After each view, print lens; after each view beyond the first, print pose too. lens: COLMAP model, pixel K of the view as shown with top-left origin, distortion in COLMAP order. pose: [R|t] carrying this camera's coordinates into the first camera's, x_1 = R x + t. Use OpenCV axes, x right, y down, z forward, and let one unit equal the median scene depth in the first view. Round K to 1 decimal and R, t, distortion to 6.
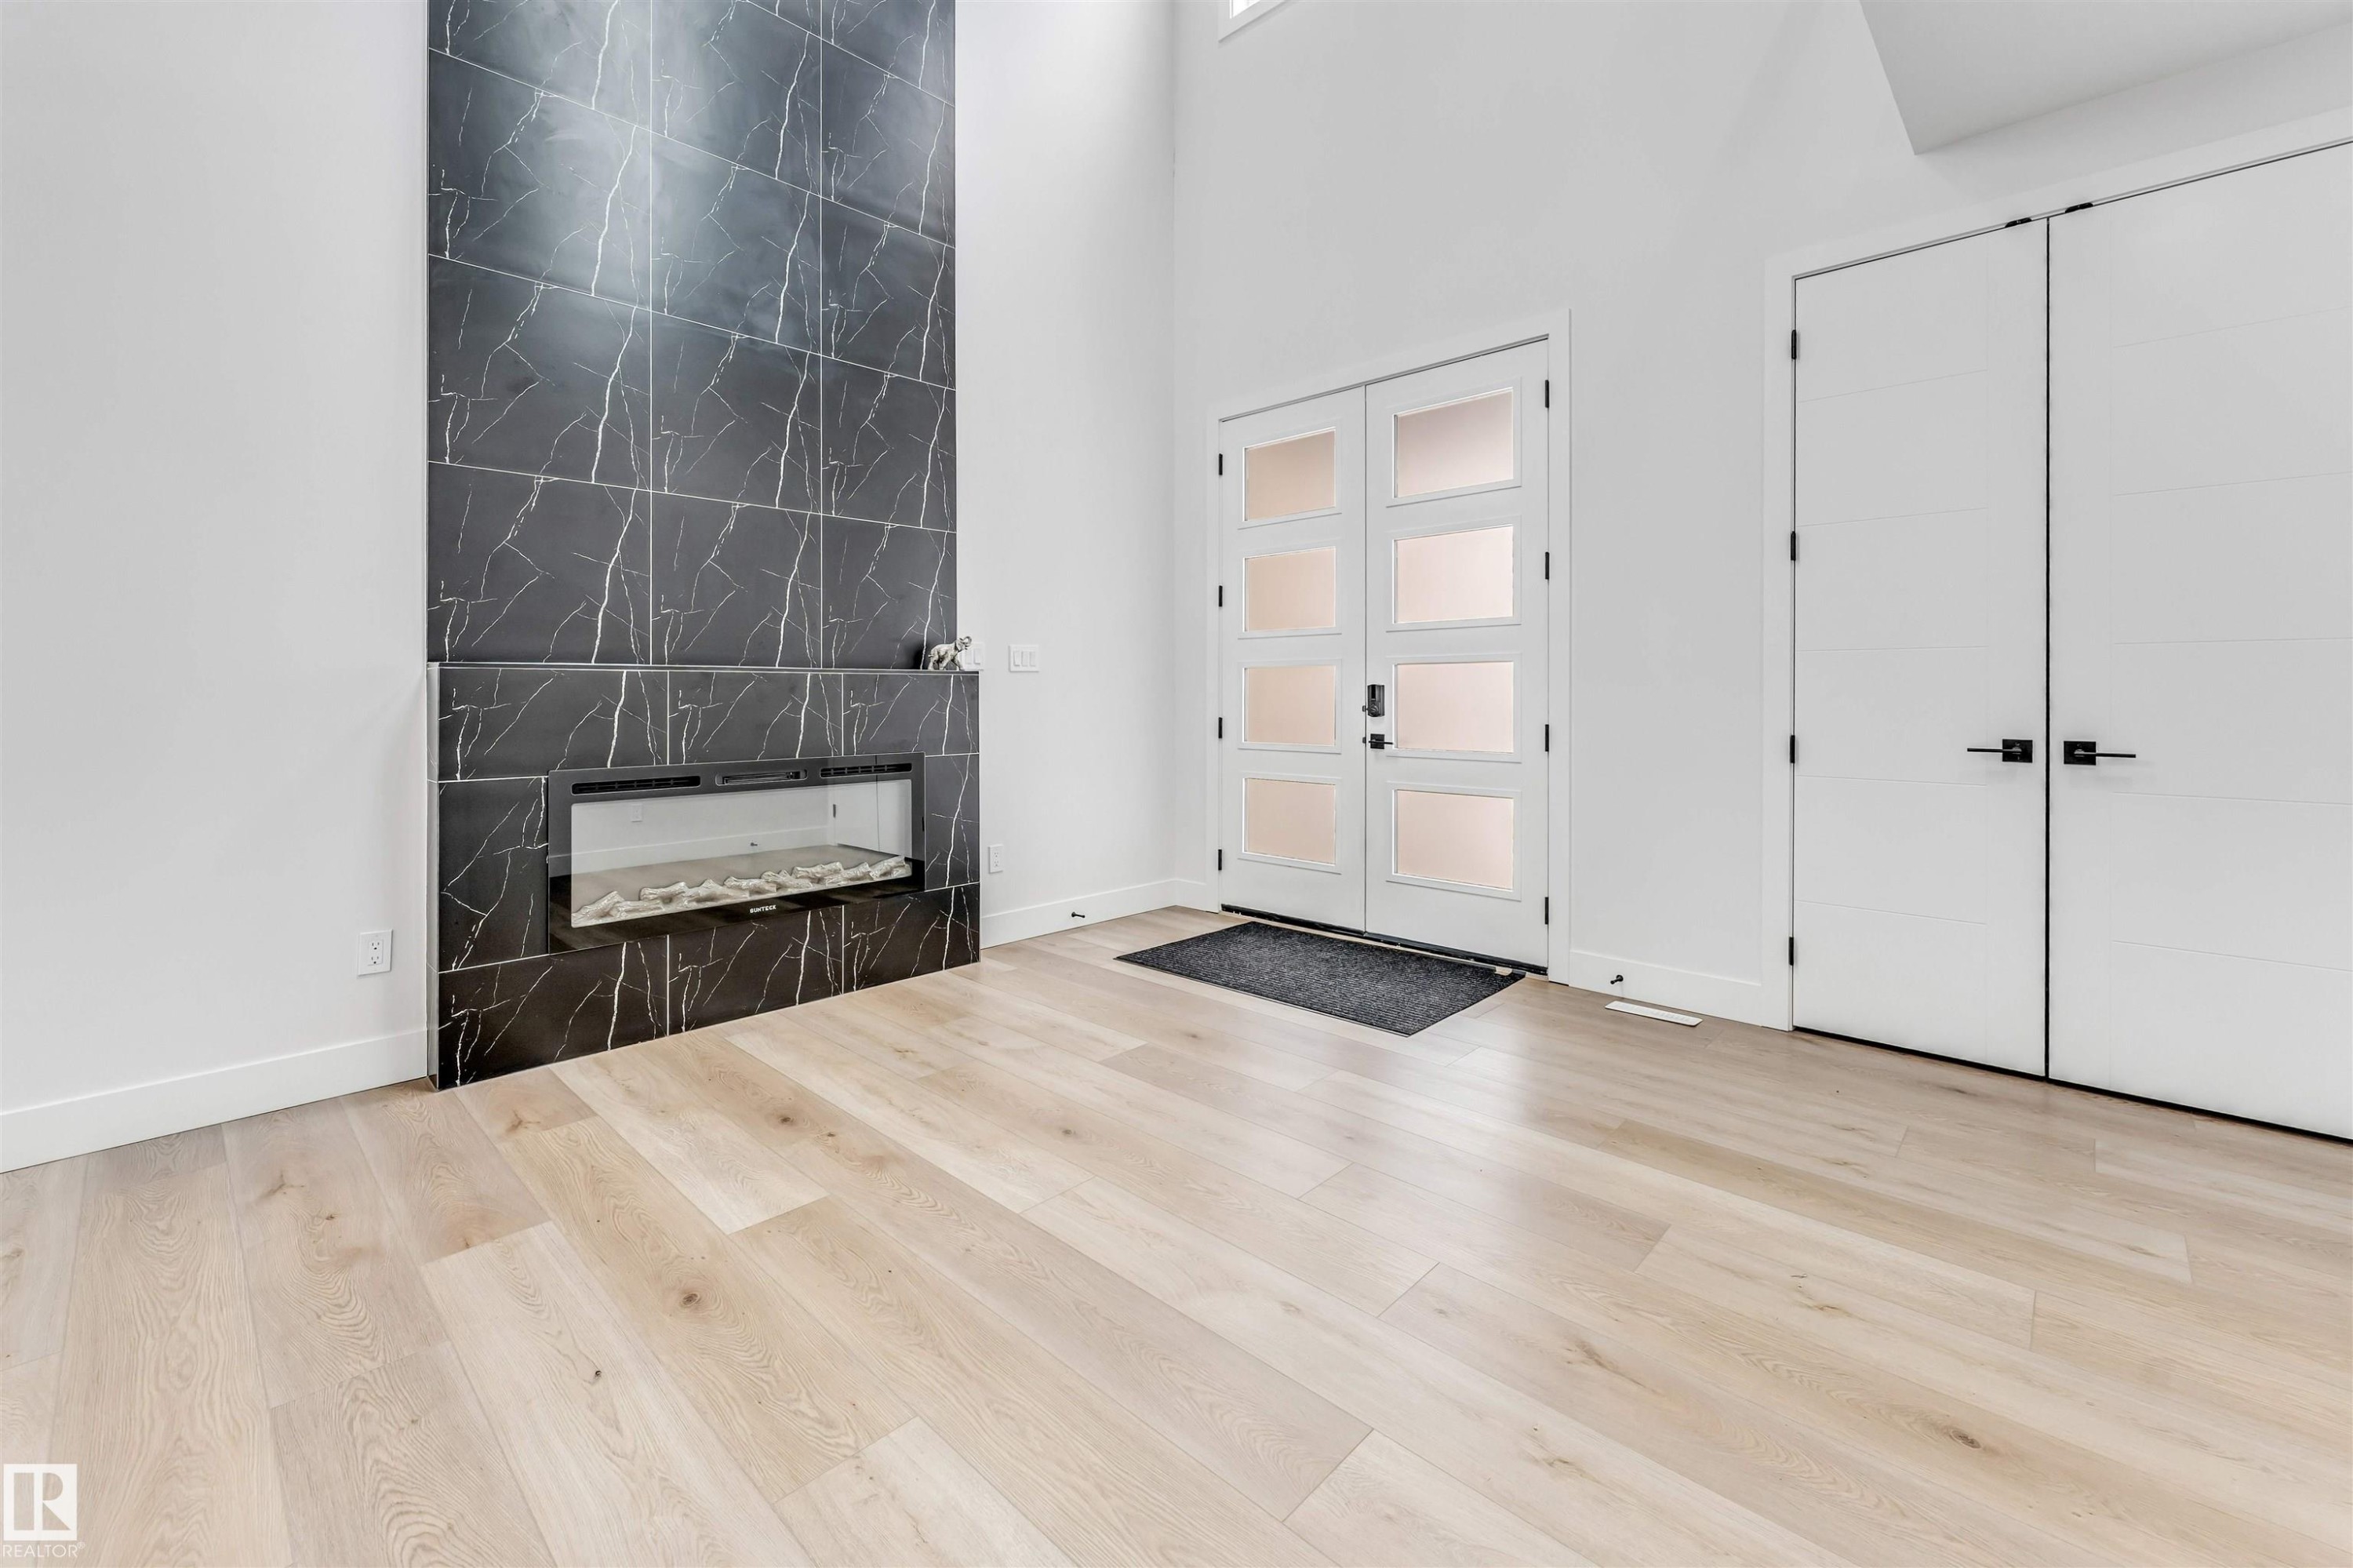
lens RADIAL K [[955.3, 0, 1171.3], [0, 955.3, 697.5], [0, 0, 1]] dist [-0.000047, 0.000021]
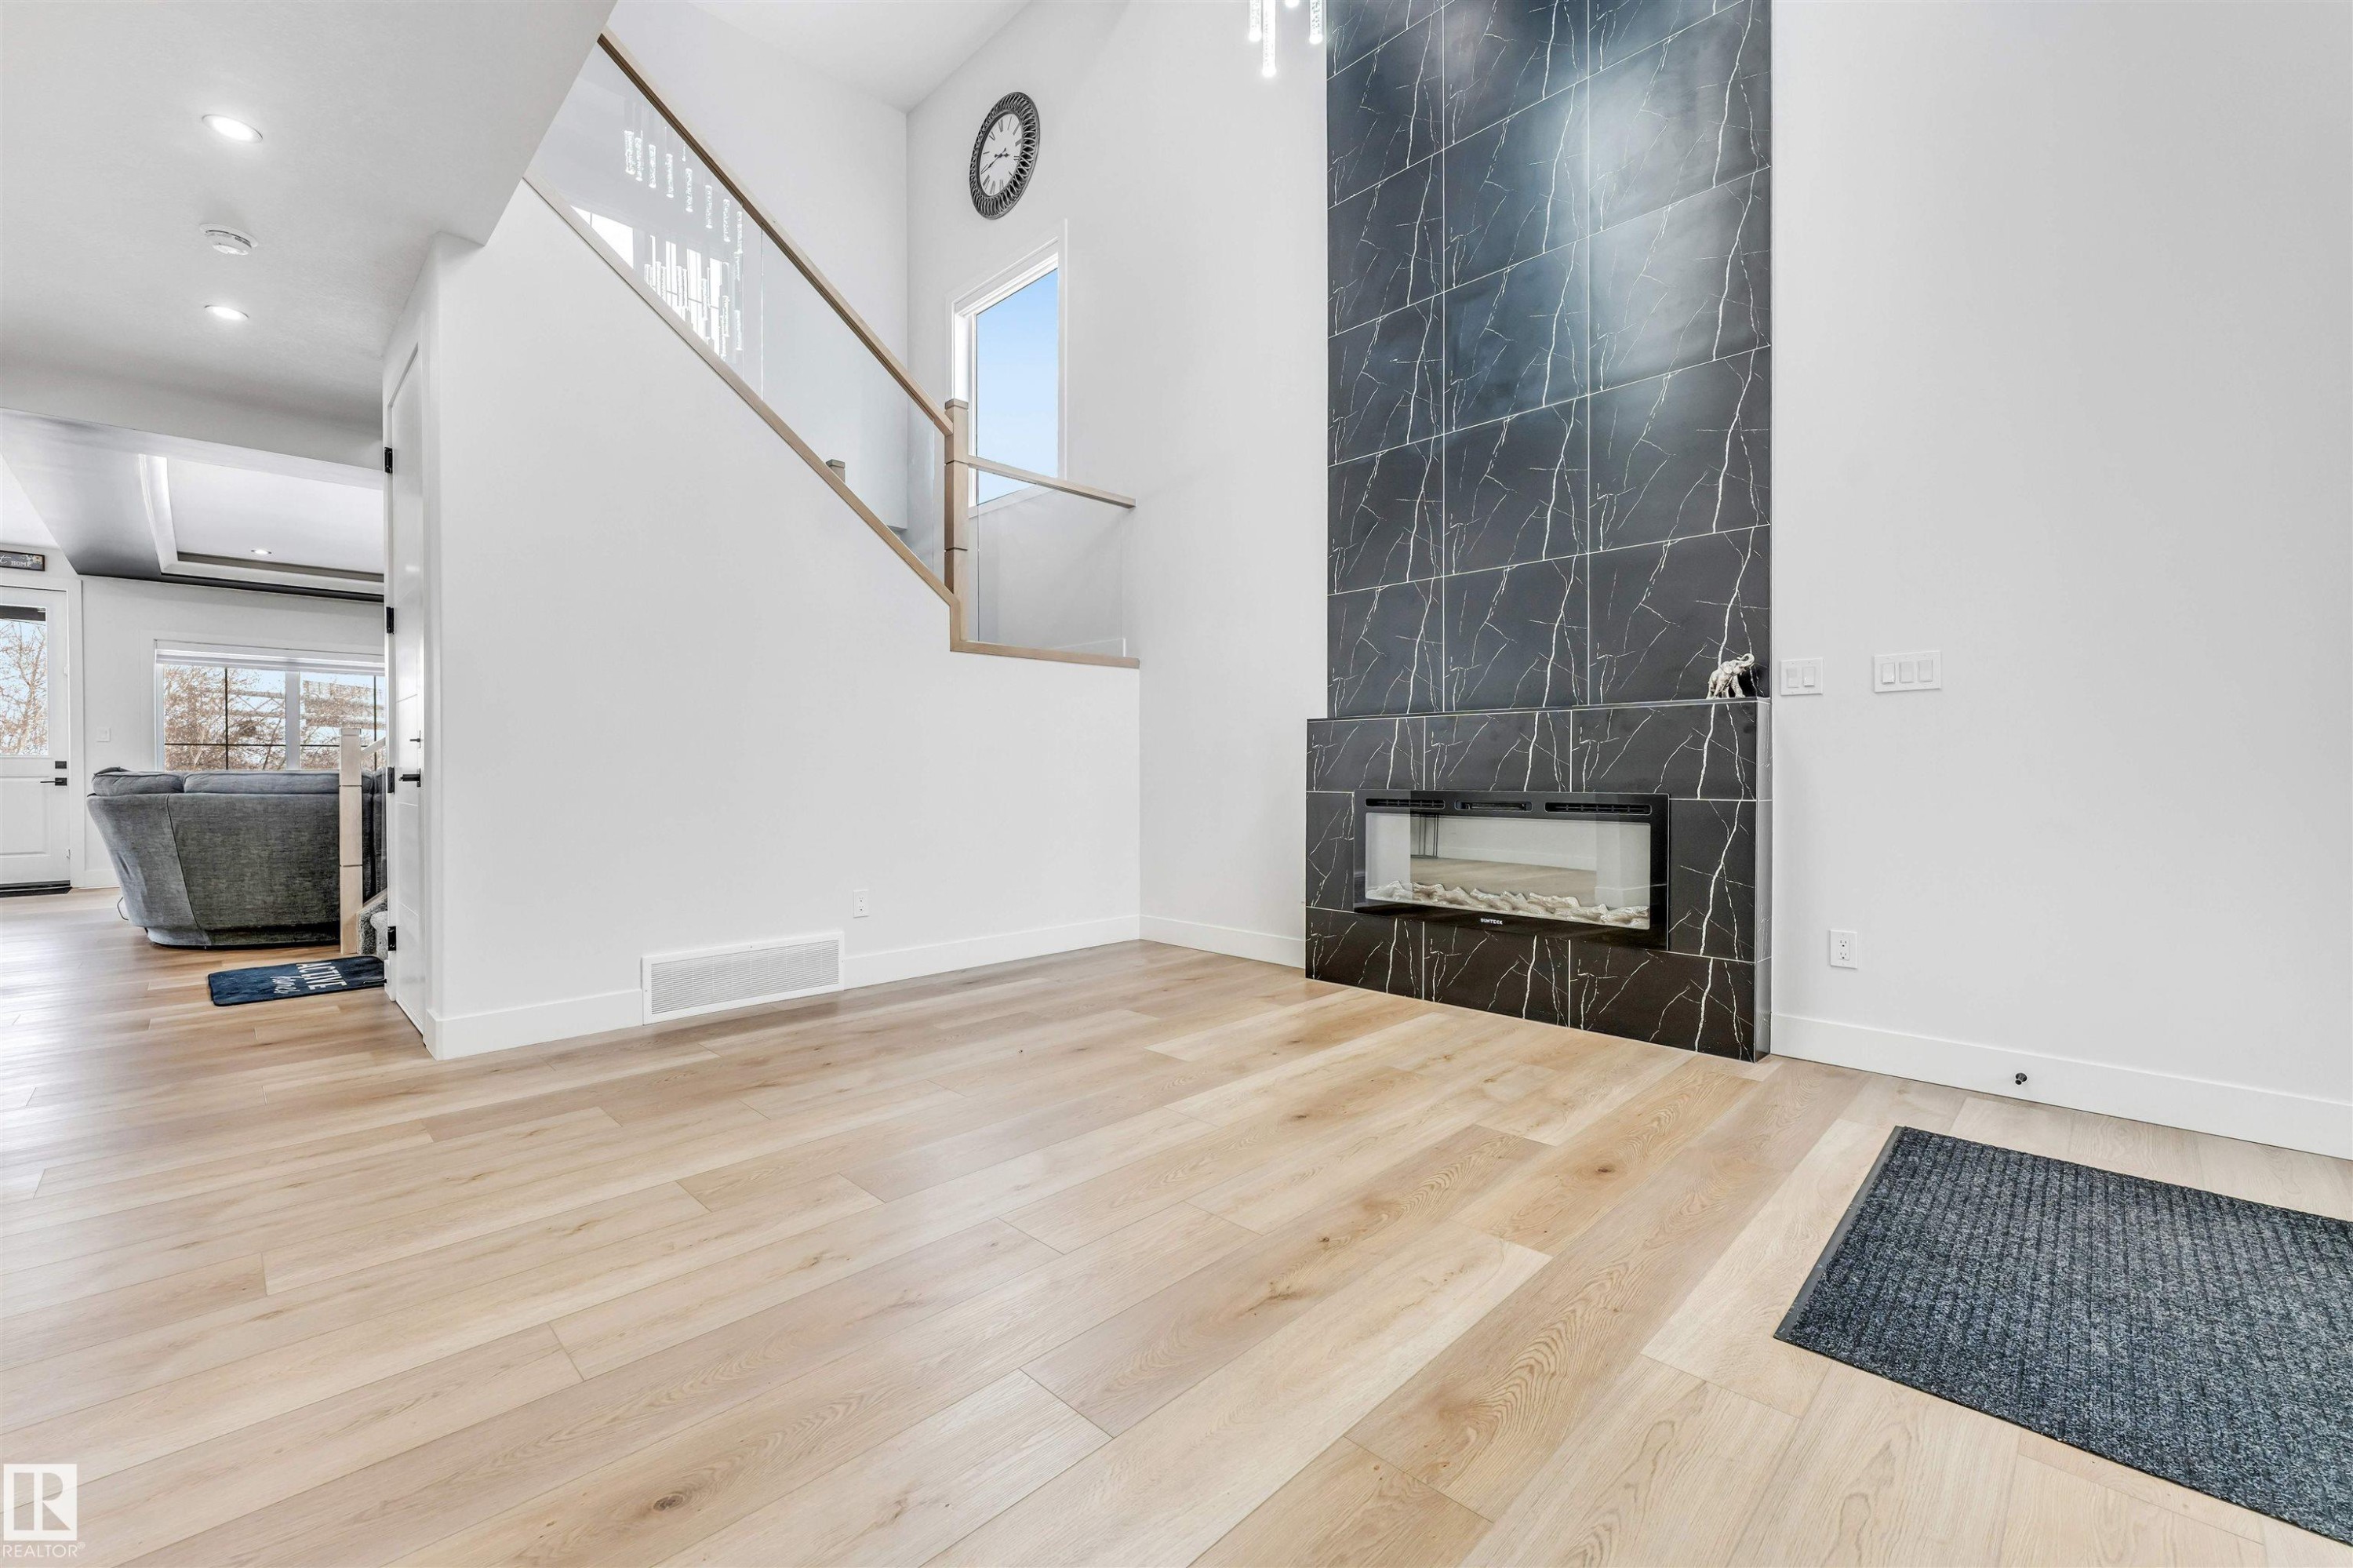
lens RADIAL K [[980.6, 0, 1176.5], [0, 980.6, 784.0], [0, 0, 1]] dist [-0.000990, -0.000007]
pose [[-0.021339, 0.014158, -0.999672, 0.780729], [-0.001674, 0.999898, 0.014197, 0.043108], [0.999771, 0.001976, -0.021313, 0.675543]]
